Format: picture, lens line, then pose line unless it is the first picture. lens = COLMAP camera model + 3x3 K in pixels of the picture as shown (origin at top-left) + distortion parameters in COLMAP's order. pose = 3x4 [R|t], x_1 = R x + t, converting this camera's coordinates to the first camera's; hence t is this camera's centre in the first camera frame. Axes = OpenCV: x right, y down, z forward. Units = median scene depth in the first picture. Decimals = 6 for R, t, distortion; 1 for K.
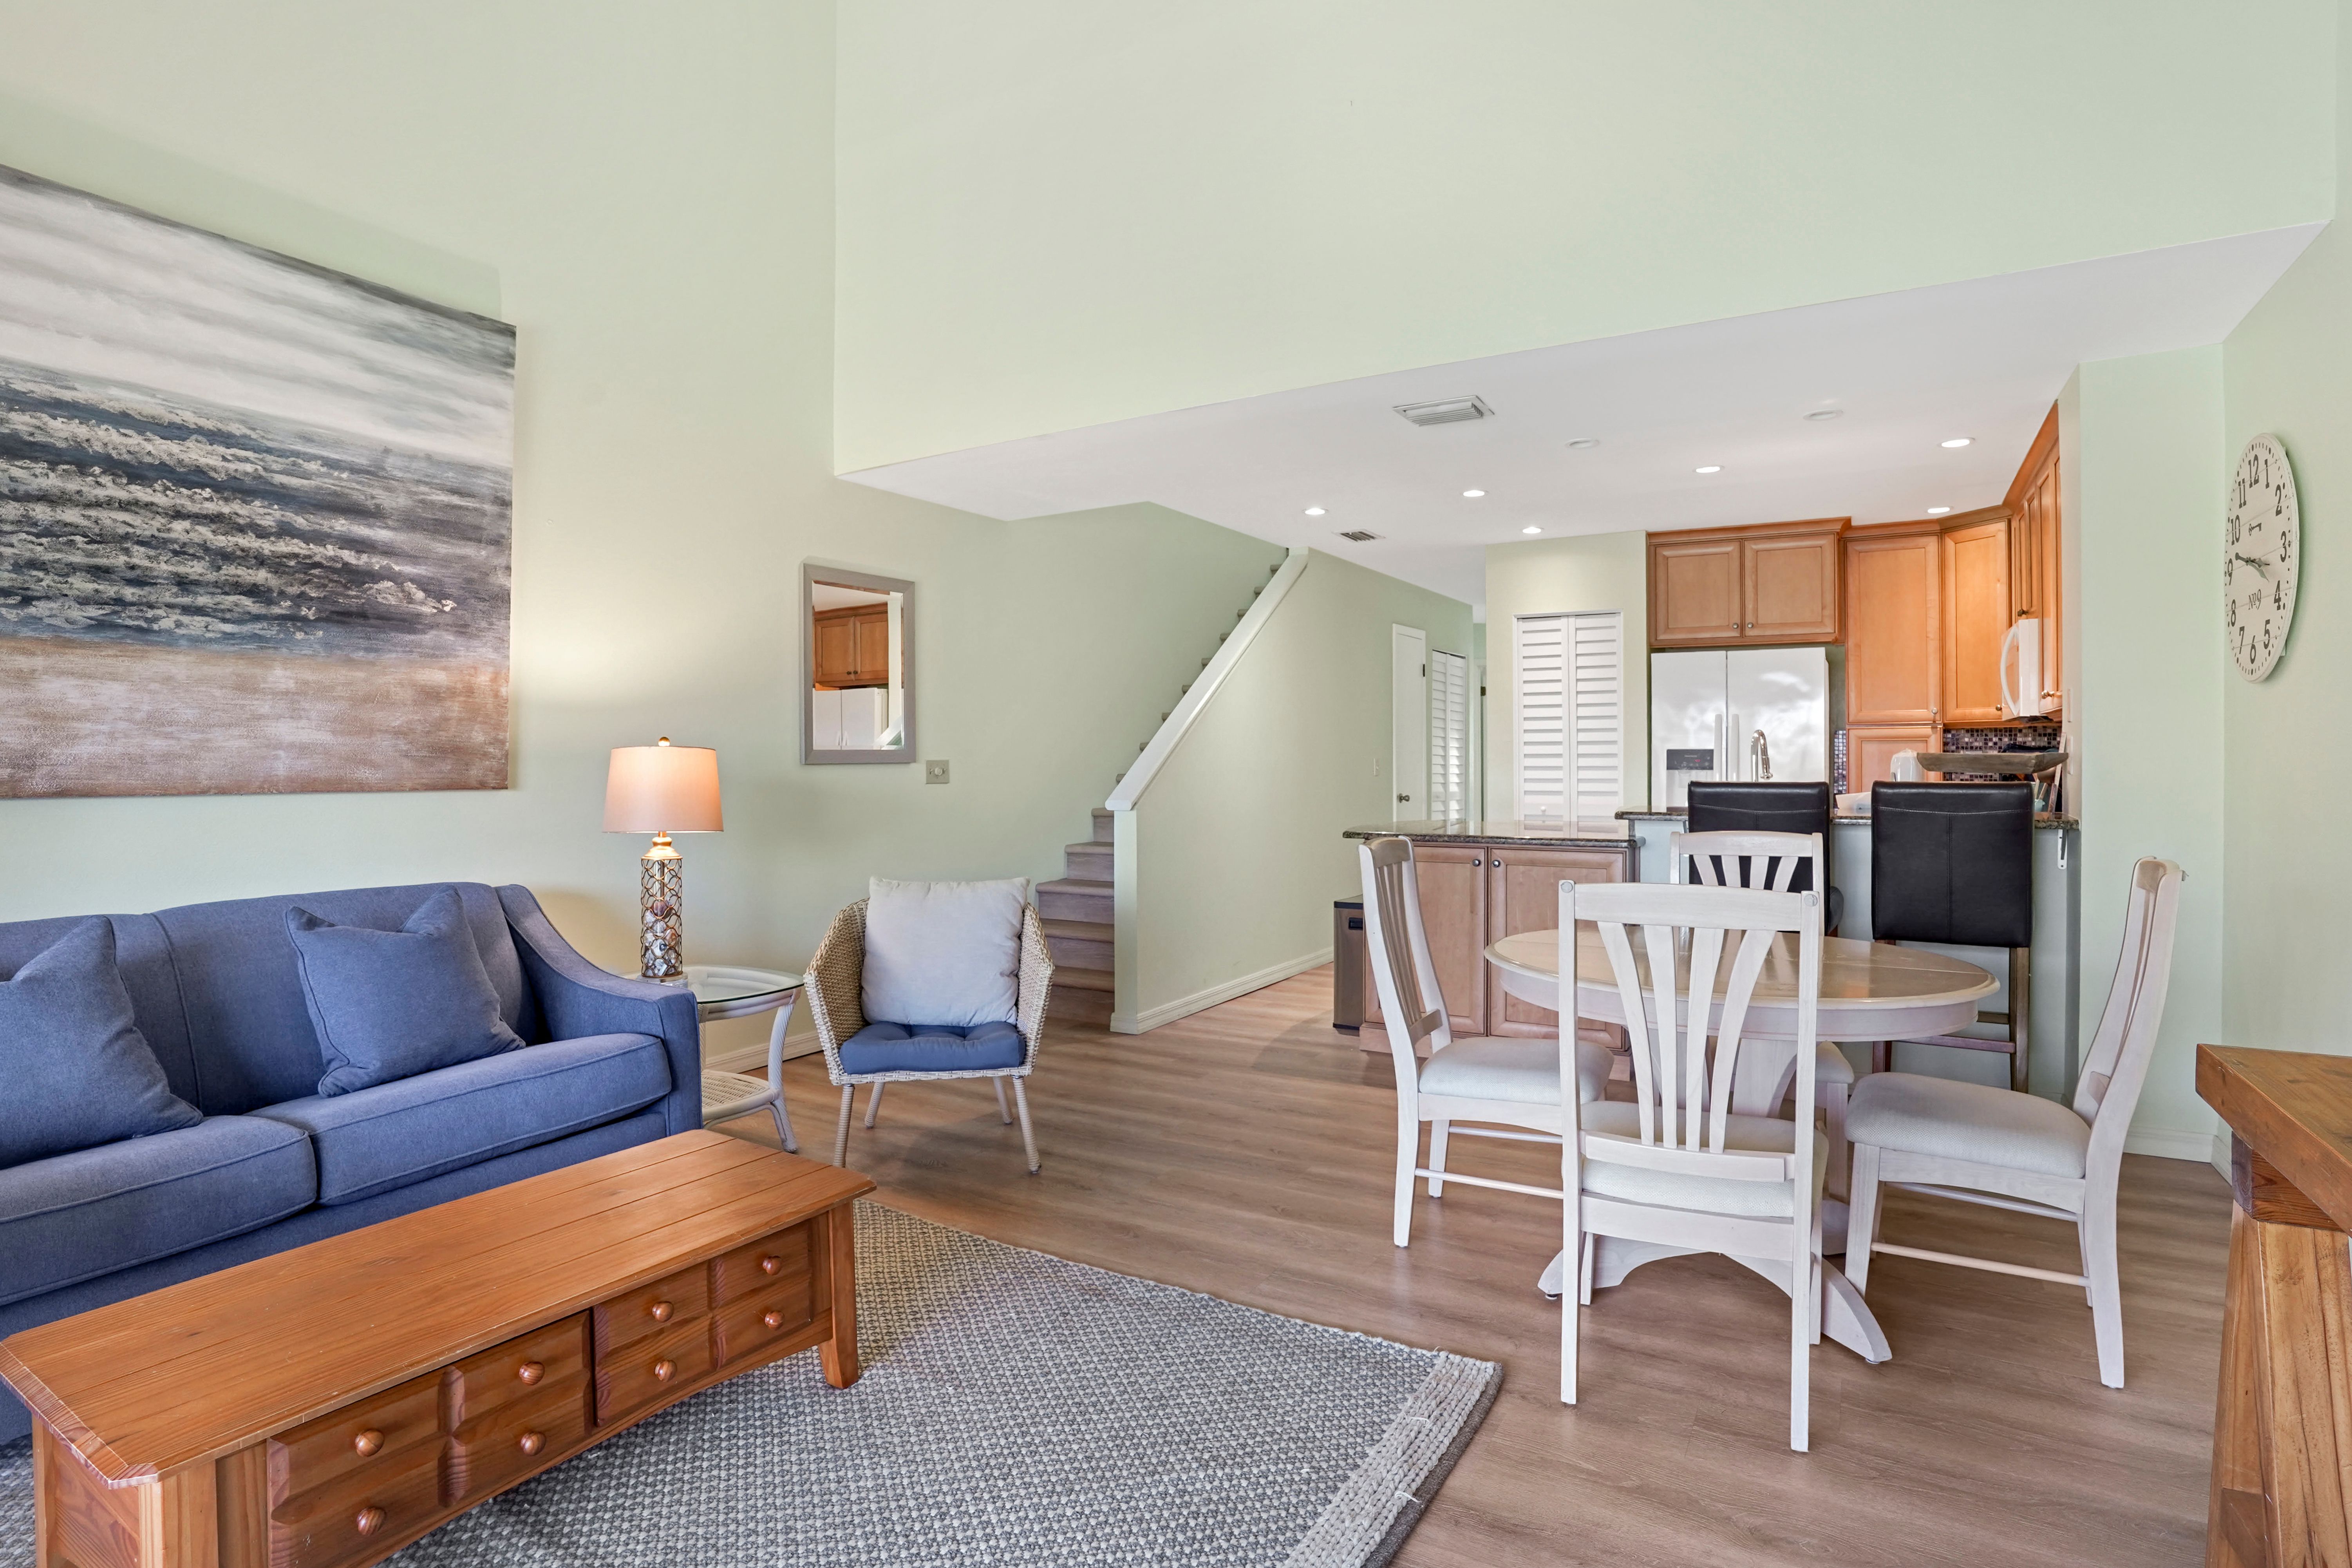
lens RADIAL K [[1197.5, 0, 1172.5], [0, 1197.5, 768.3], [0, 0, 1]] dist [-0.064753, 0.034260]
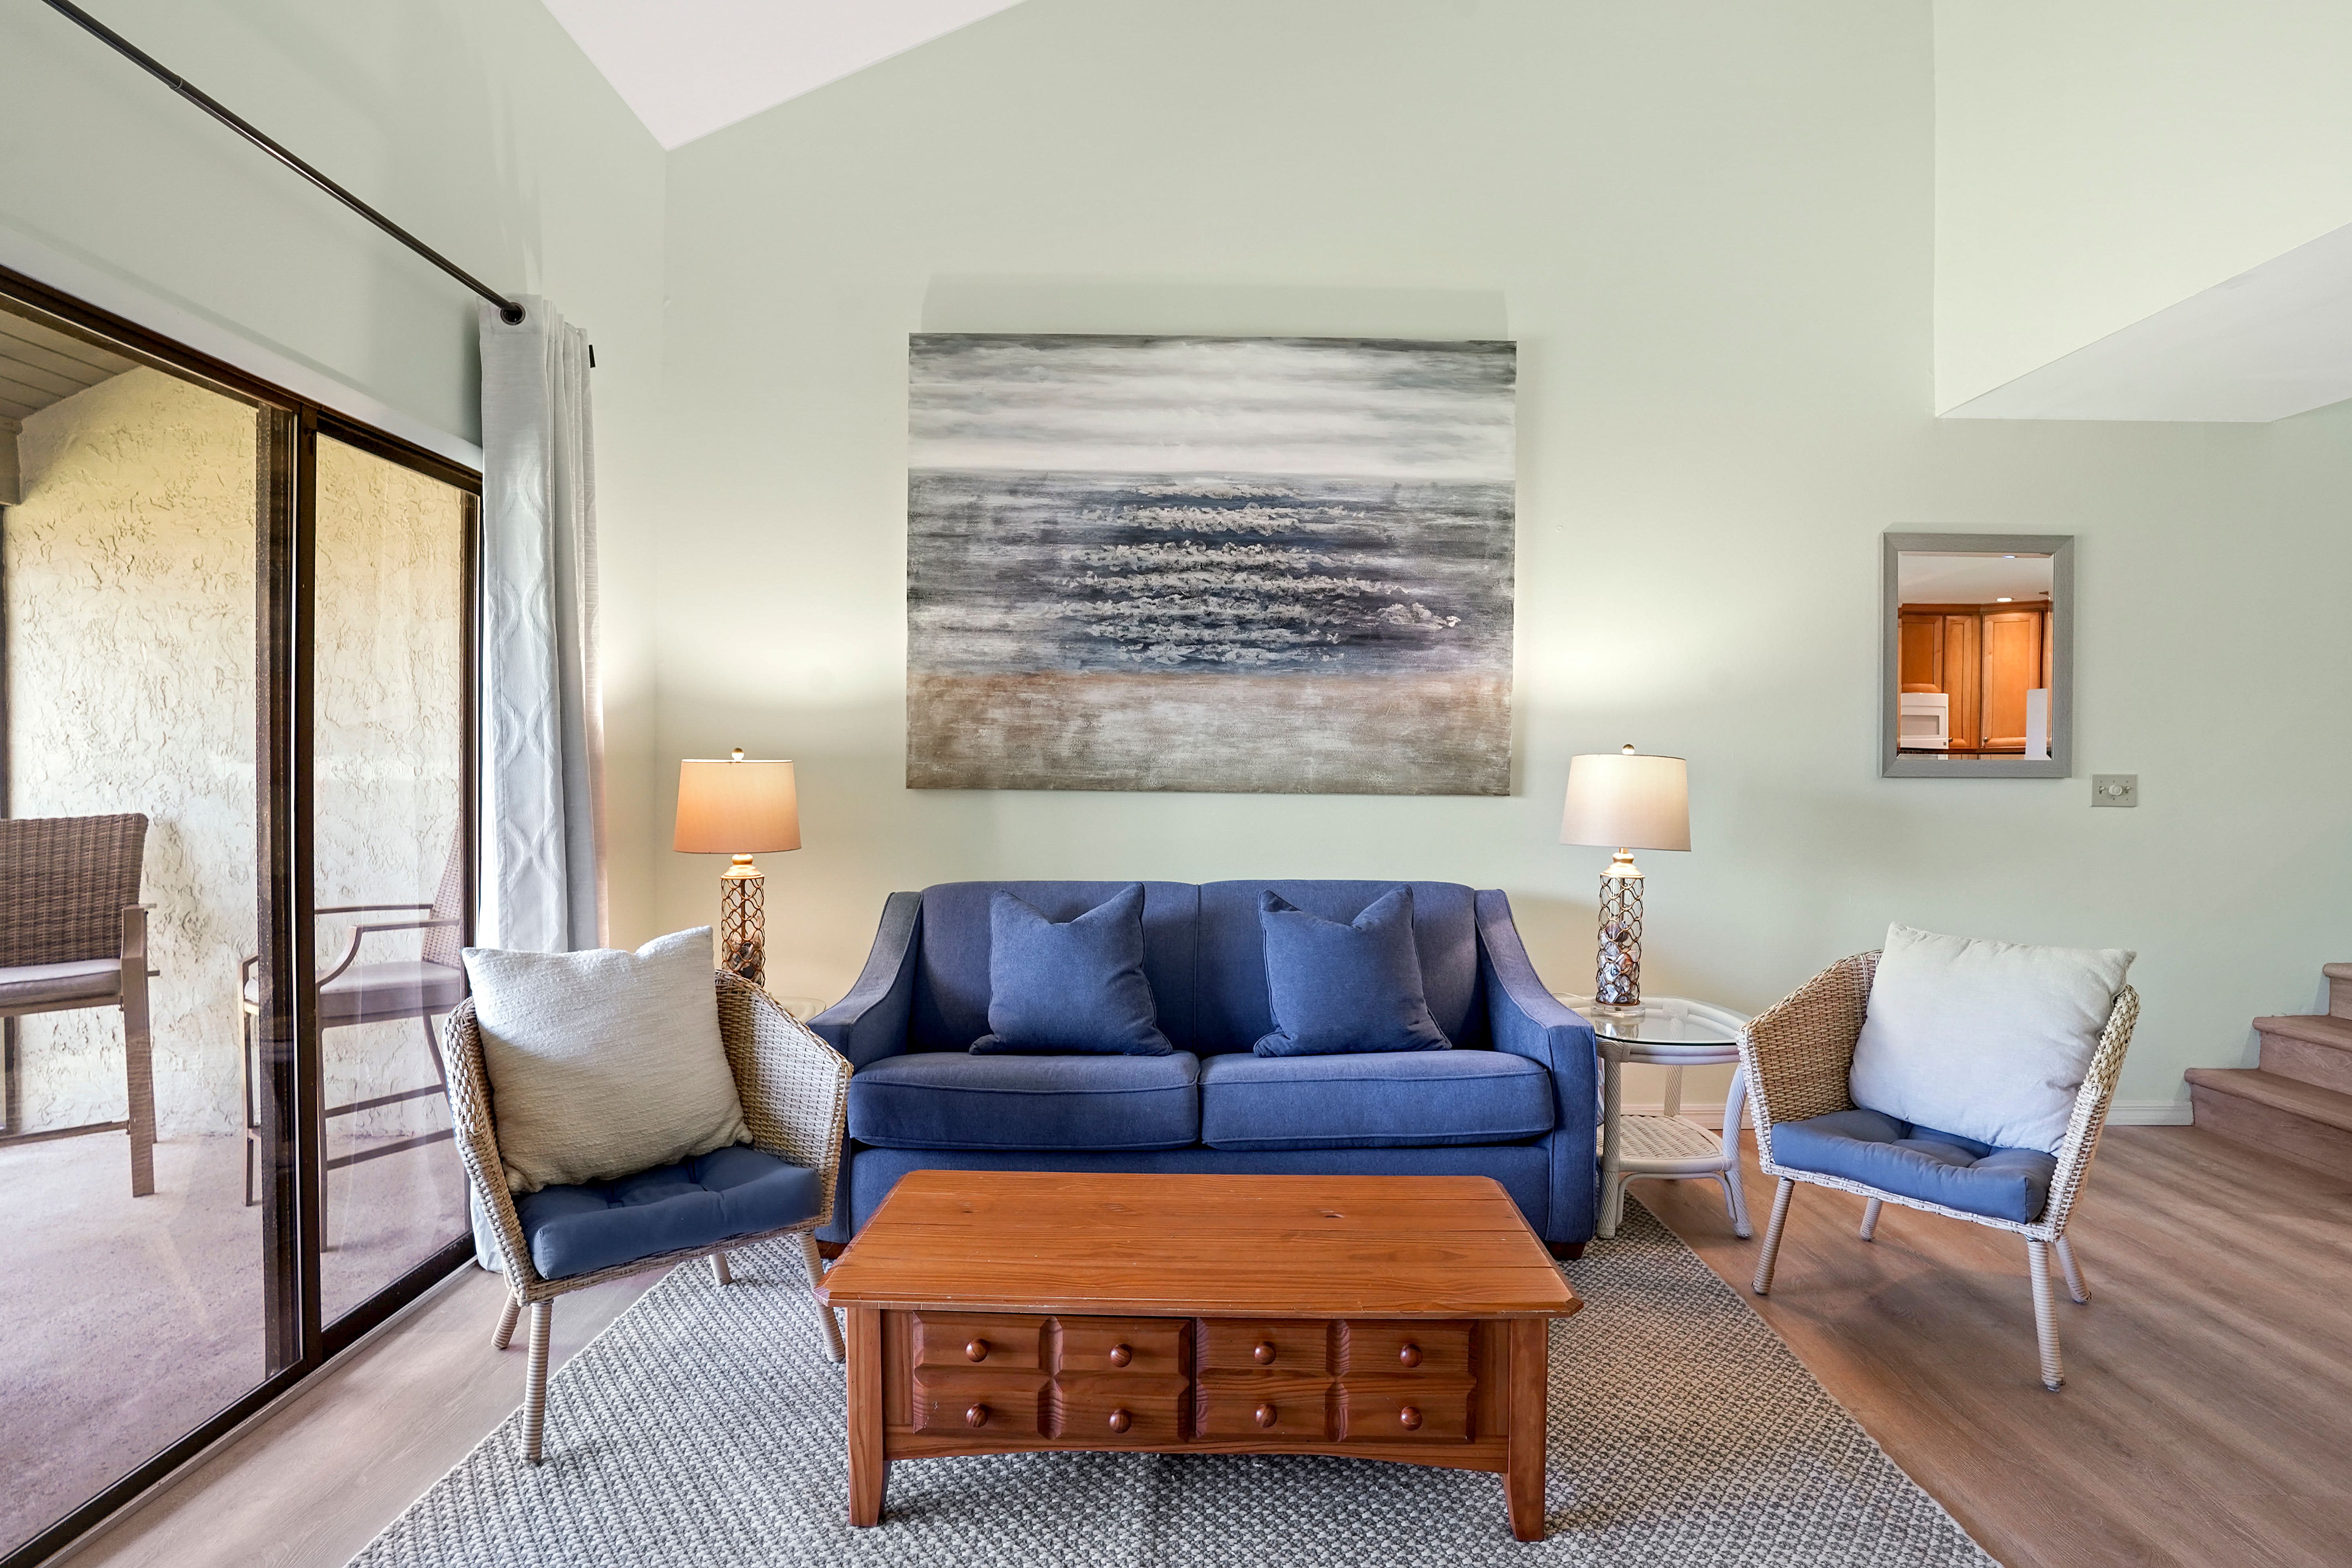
lens RADIAL K [[1182.7, 0, 1132.7], [0, 1182.7, 782.1], [0, 0, 1]] dist [-0.070154, 0.039870]
pose [[0.521664, 0.019718, -0.852923, 0.158030], [-0.015999, 0.999783, 0.013329, -0.003098], [0.853001, 0.006693, 0.521866, 0.220509]]
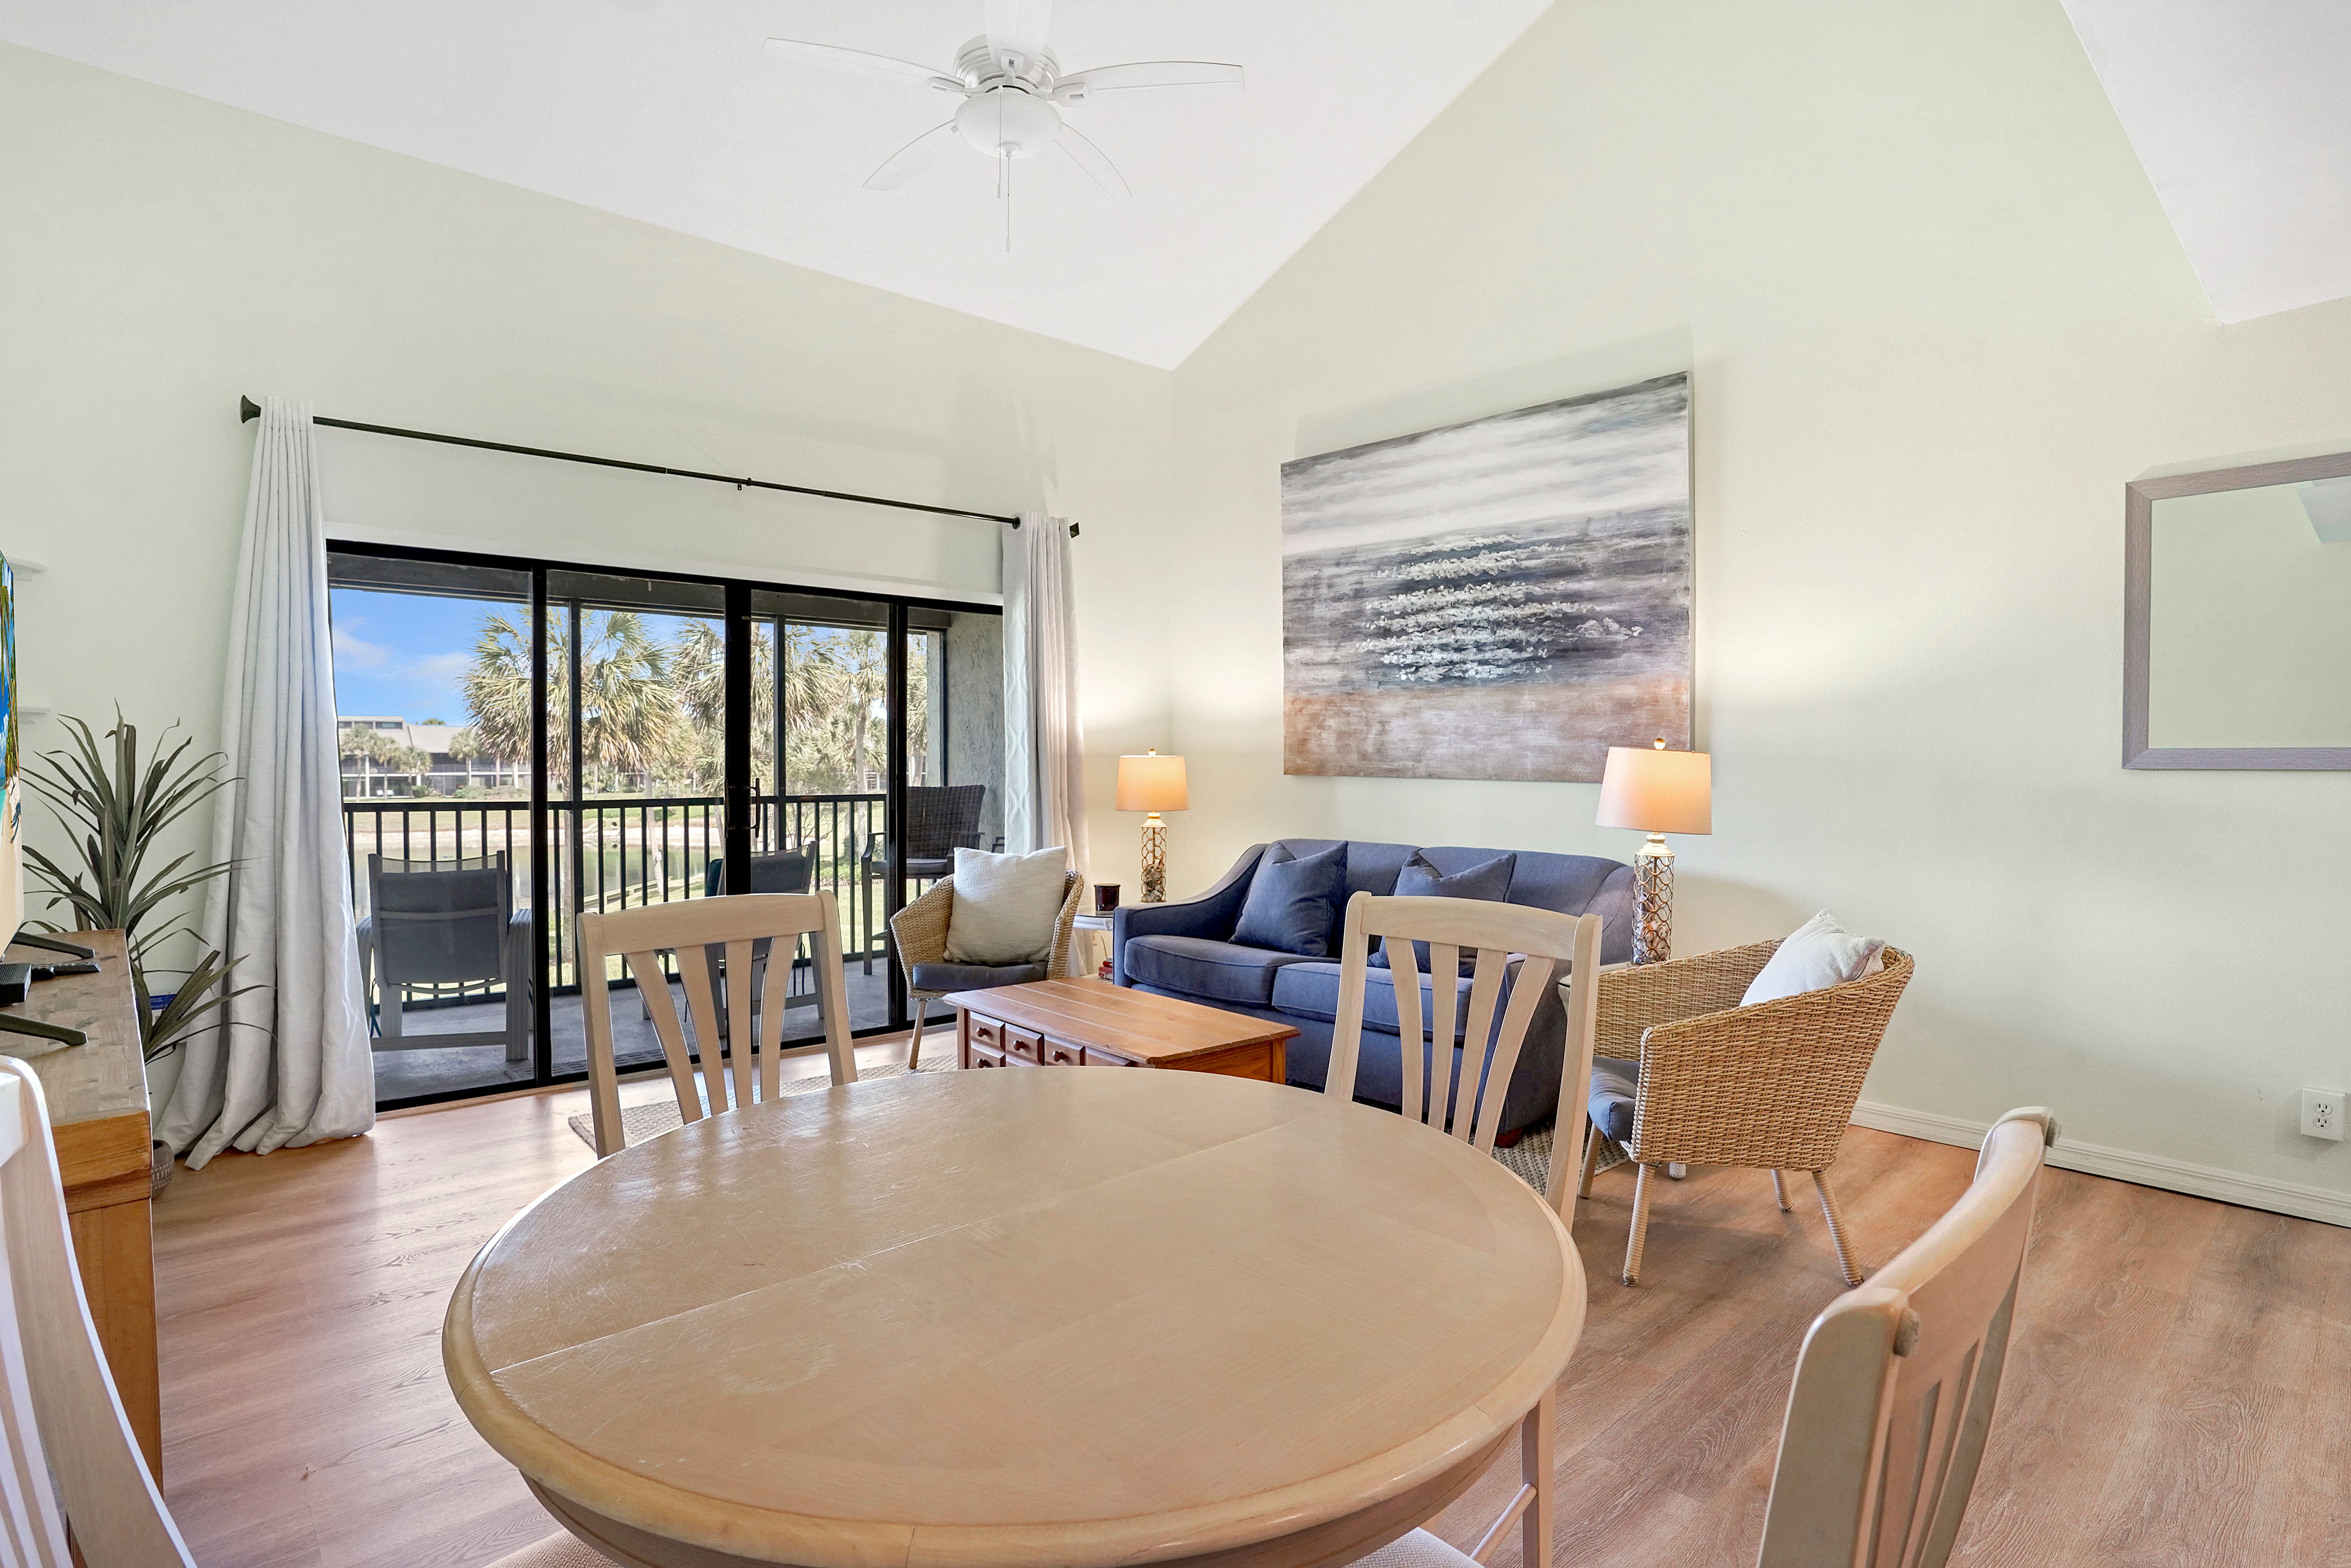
lens RADIAL K [[1329.0, 0, 1309.8], [0, 1329.0, 808.7], [0, 0, 1]] dist [-0.029714, 0.051555]
pose [[-0.250000, 0.037483, -0.967520, 0.890339], [-0.013331, 0.999022, 0.042148, -0.009905], [0.968154, 0.023435, -0.249256, 1.133628]]
